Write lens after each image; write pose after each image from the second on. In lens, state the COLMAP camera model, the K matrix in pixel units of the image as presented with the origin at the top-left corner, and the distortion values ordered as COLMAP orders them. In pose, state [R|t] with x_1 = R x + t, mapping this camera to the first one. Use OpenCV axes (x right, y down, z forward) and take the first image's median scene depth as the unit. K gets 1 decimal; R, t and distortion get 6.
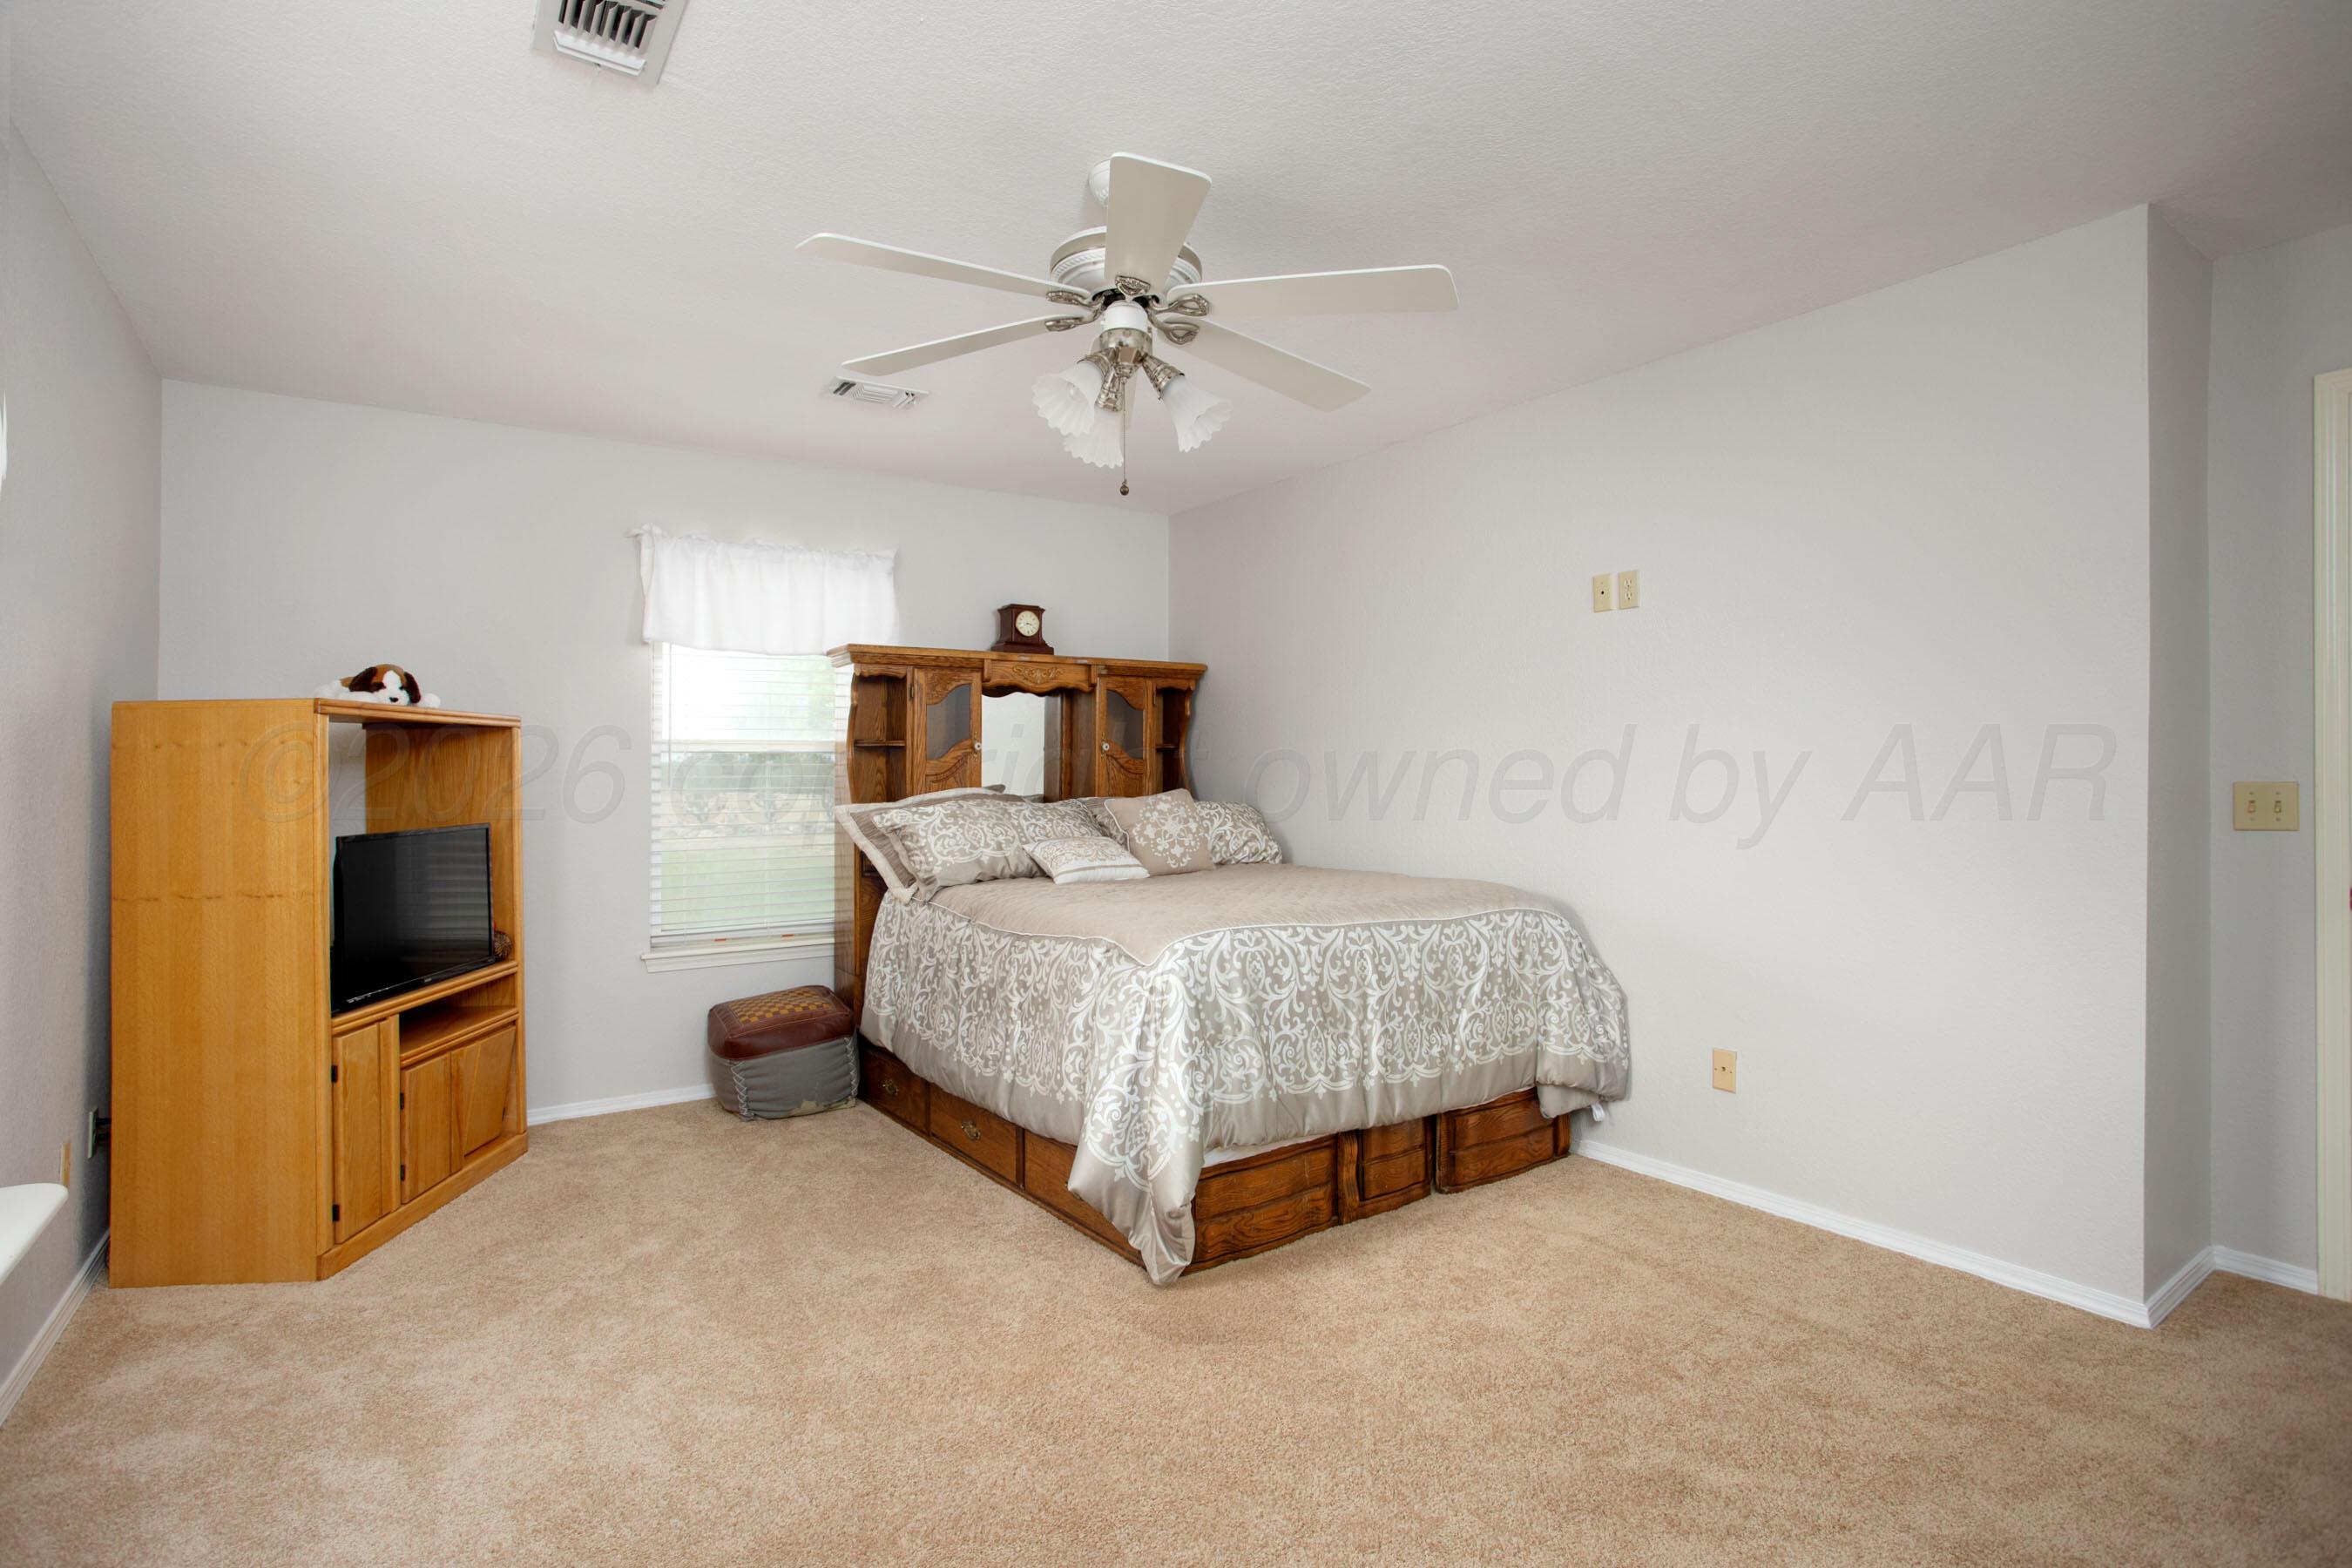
lens RADIAL K [[1149.3, 0, 1158.3], [0, 1149.3, 775.5], [0, 0, 1]] dist [-0.068566, 0.014491]
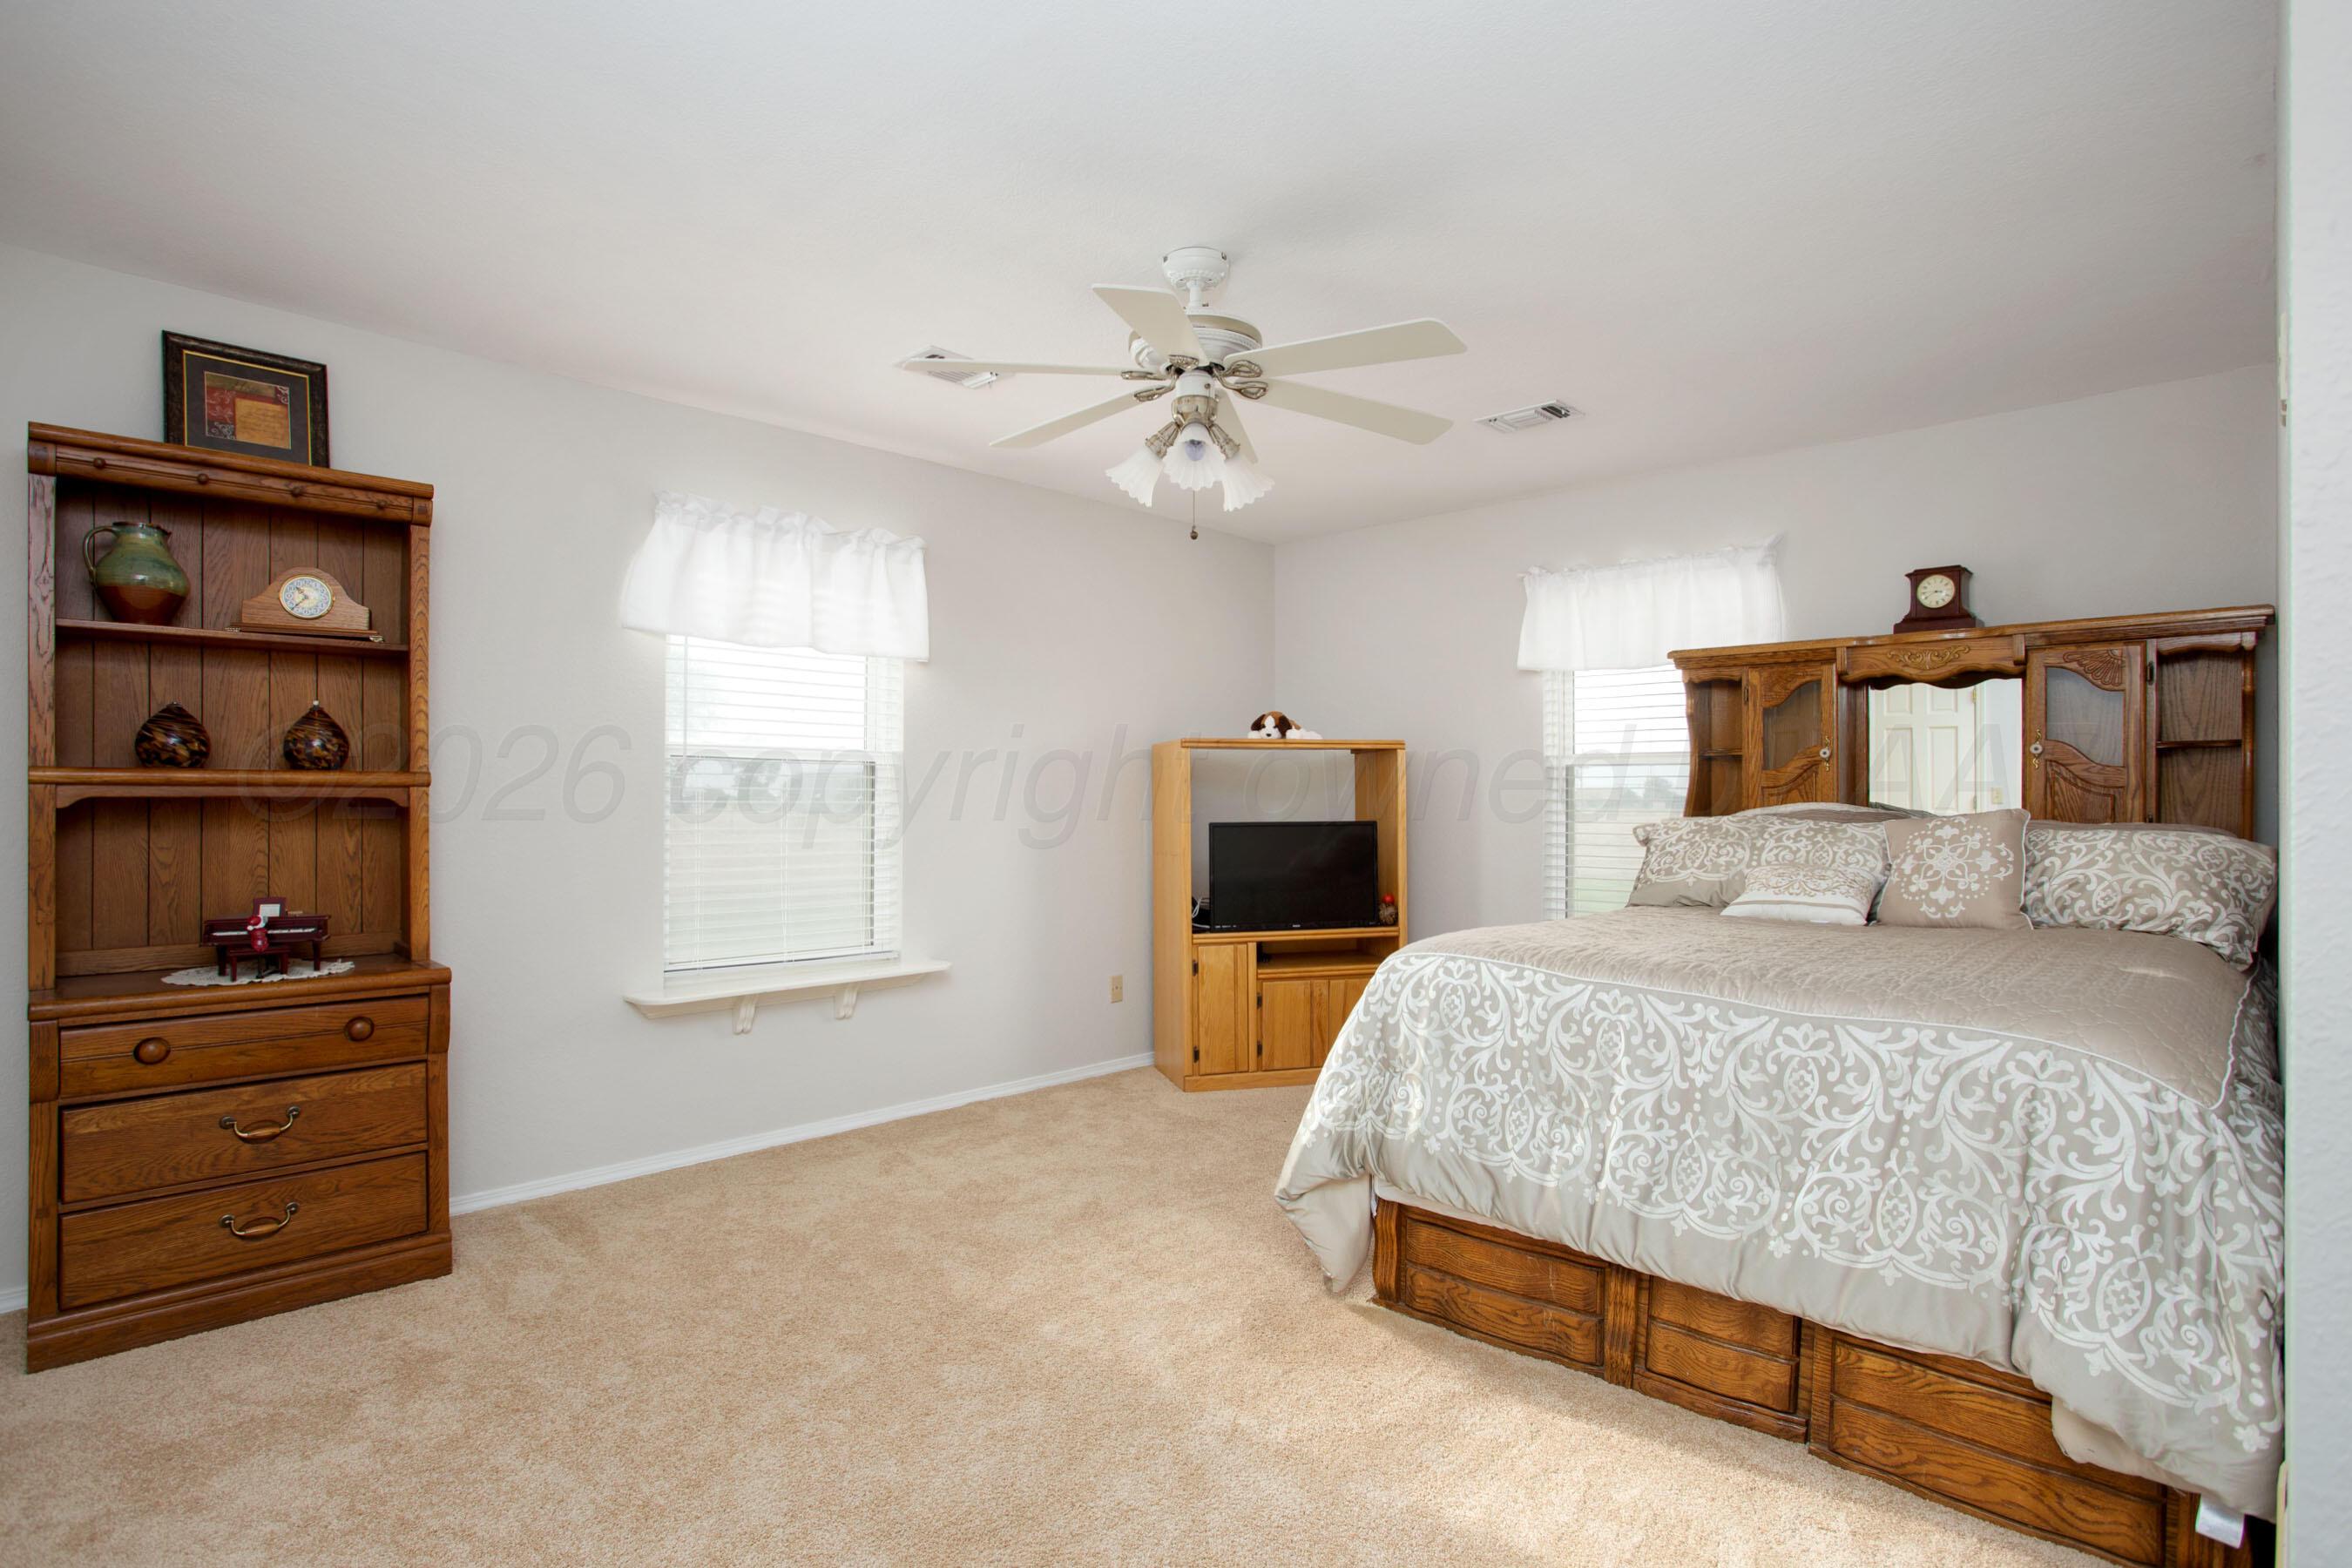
lens RADIAL K [[1149.3, 0, 1156.0], [0, 1149.3, 781.3], [0, 0, 1]] dist [-0.068566, 0.014491]
pose [[0.204578, -0.003666, -0.978843, 0.820009], [-0.007527, 0.999958, -0.005318, 0.004101], [0.978821, 0.008456, 0.204542, 0.546912]]
